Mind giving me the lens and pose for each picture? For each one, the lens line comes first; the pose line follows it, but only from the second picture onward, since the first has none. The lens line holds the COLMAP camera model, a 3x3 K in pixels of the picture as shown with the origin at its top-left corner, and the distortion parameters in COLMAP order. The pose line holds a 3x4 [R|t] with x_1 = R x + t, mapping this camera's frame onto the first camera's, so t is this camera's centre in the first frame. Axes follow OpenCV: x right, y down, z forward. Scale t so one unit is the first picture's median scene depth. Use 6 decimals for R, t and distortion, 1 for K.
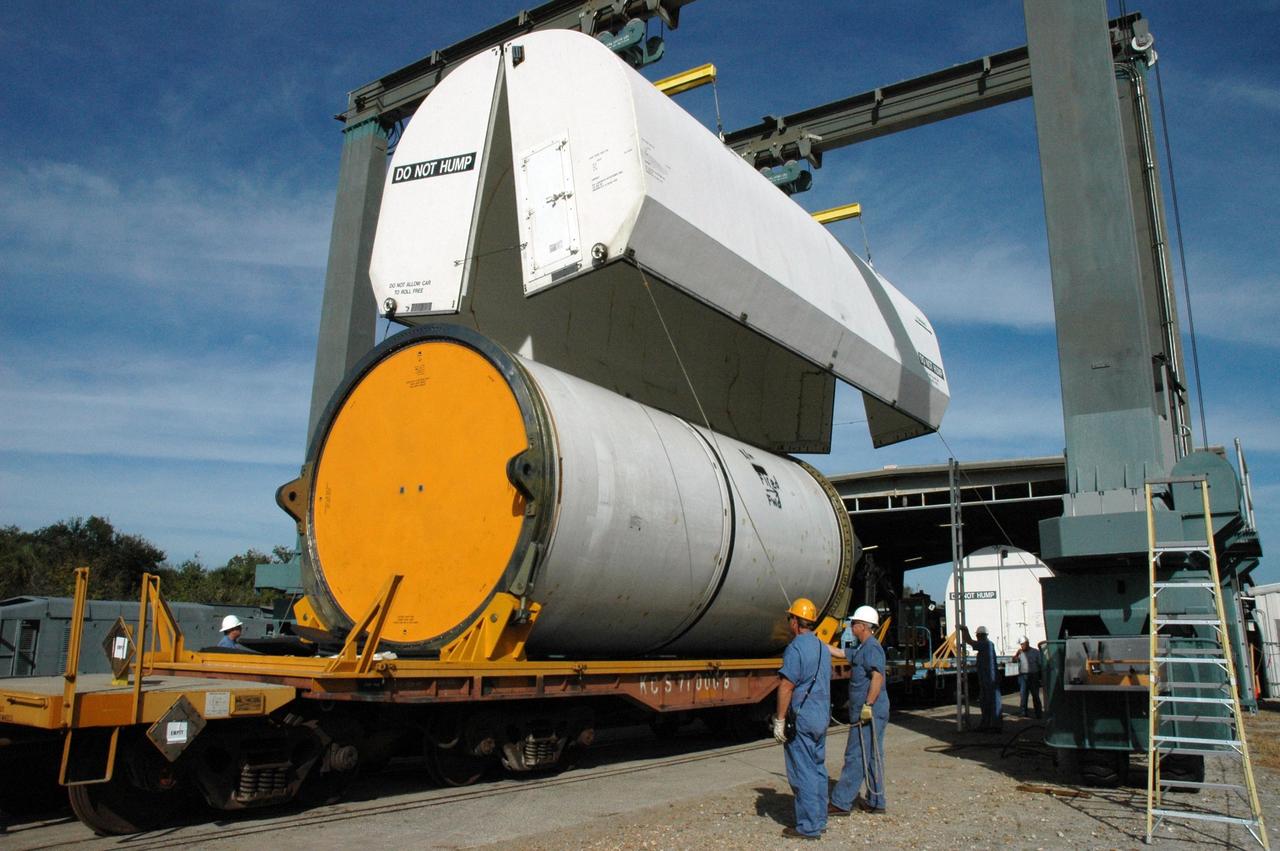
lens RADIAL K [[975.2, 0, 640.0], [0, 975.2, 425.5], [0, 0, 1]] dist [-0.172479, 0.116441]
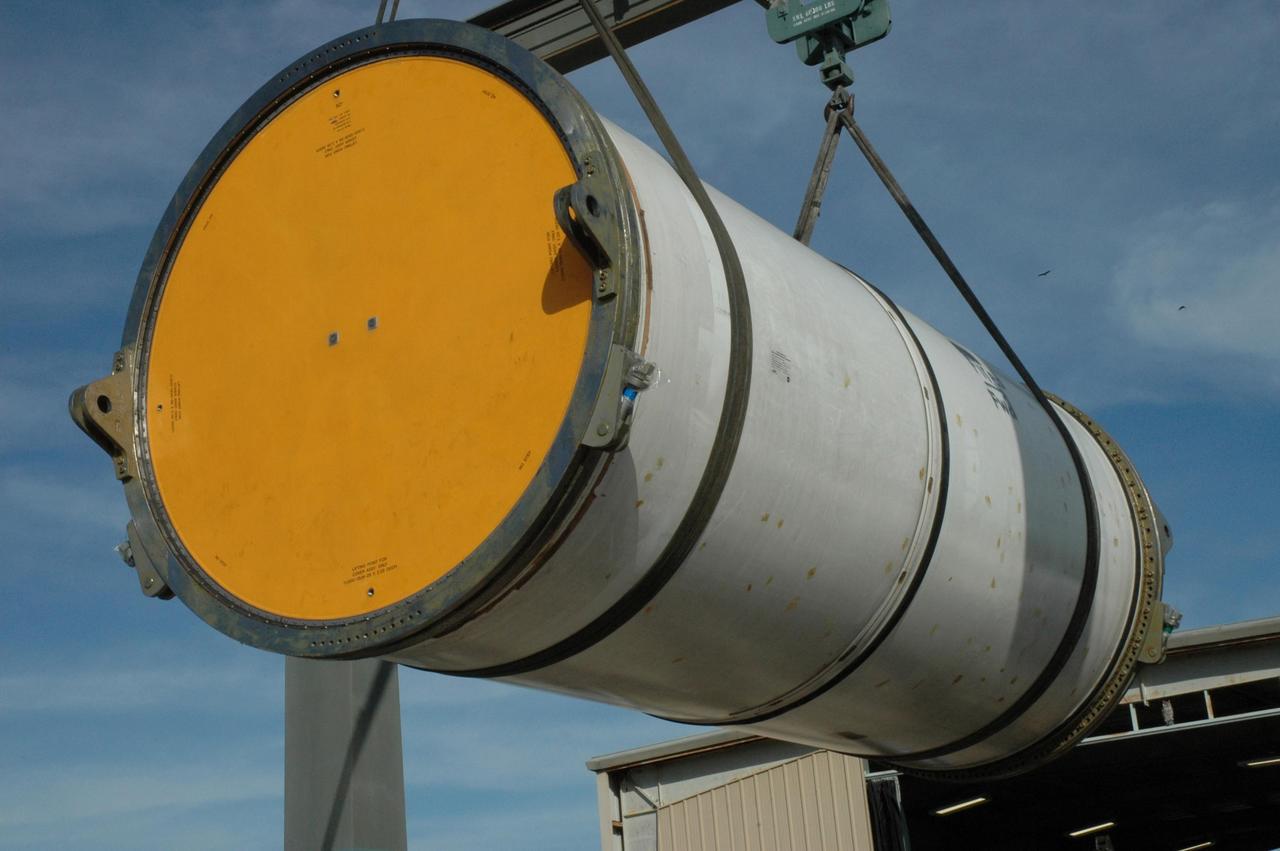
lens RADIAL K [[1939.9, 0, 643.4], [0, 1939.9, 397.6], [0, 0, 1]] dist [-0.004260, 0.043783]
pose [[0.992545, -0.117008, 0.034110, -0.124853], [0.120493, 0.984125, -0.130305, 0.264661], [-0.018321, 0.133443, 0.990887, -0.035584]]
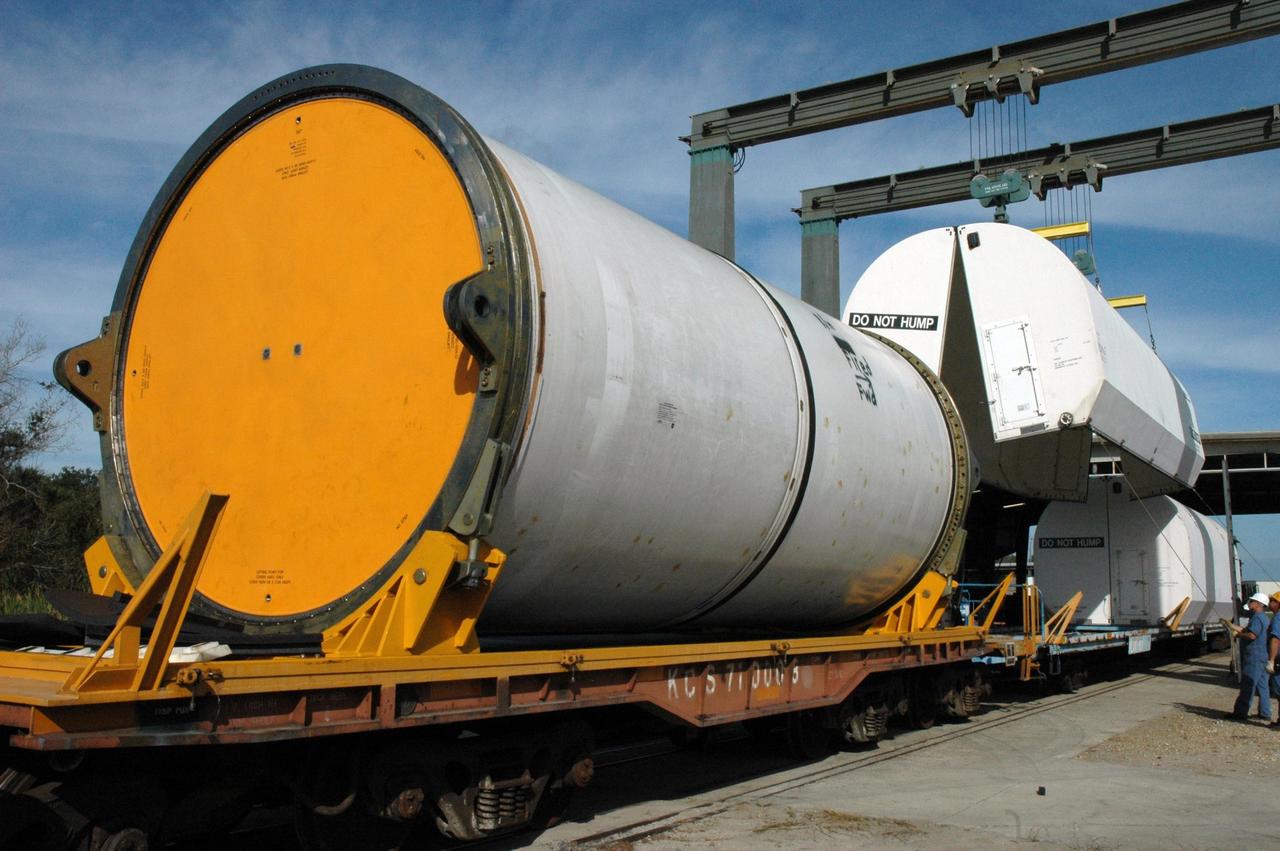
lens RADIAL K [[1196.1, 0, 640.0], [0, 1196.1, 425.5], [0, 0, 1]] dist [-0.135609, 0.190844]
pose [[0.999878, 0.010574, 0.011457, -0.031275], [-0.011467, 0.996658, 0.080873, 0.051889], [-0.010563, -0.080994, 0.996659, 0.298417]]
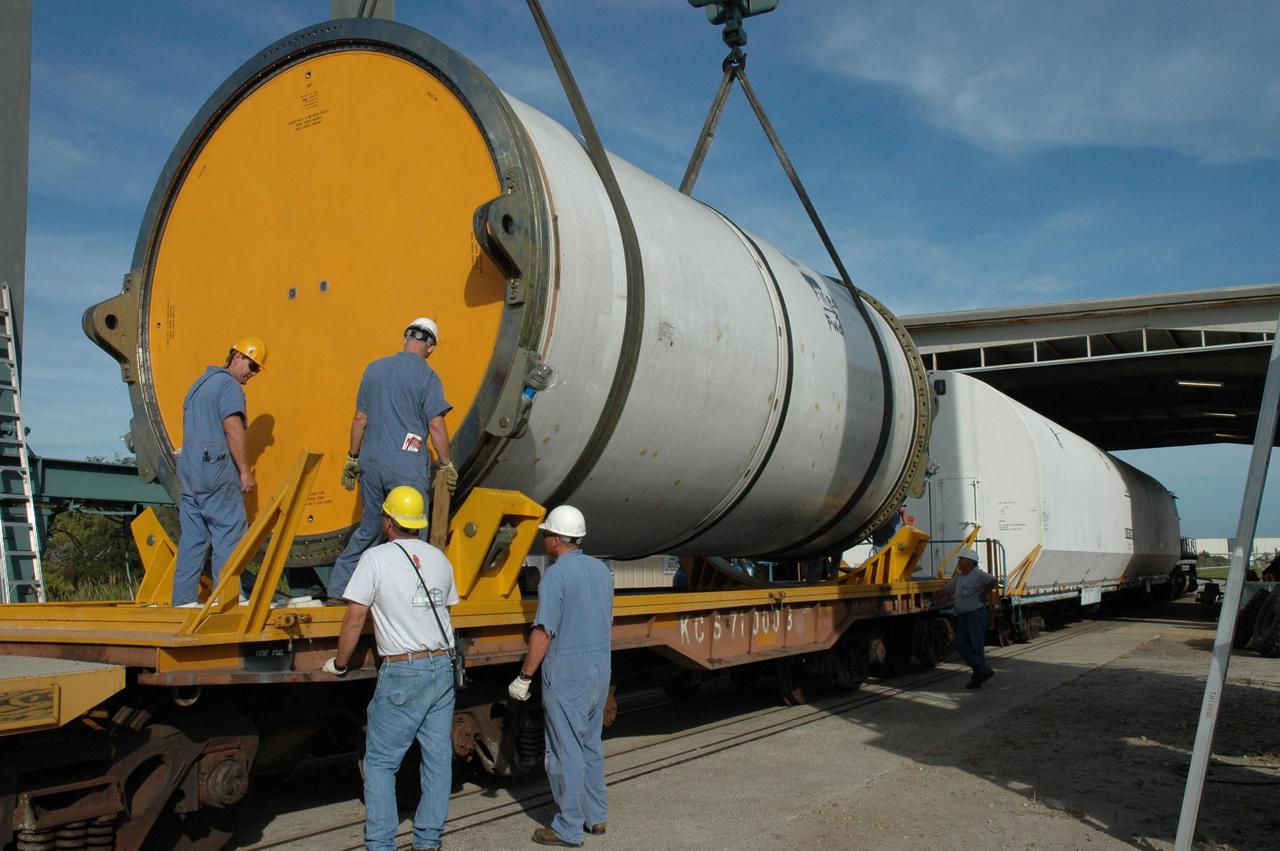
lens RADIAL K [[1196.1, 0, 640.0], [0, 1196.1, 425.5], [0, 0, 1]] dist [-0.135609, 0.190844]
pose [[0.996902, -0.048101, 0.062239, -0.079070], [0.042540, 0.995231, 0.087780, 0.098073], [-0.066164, -0.084861, 0.994194, 0.234203]]
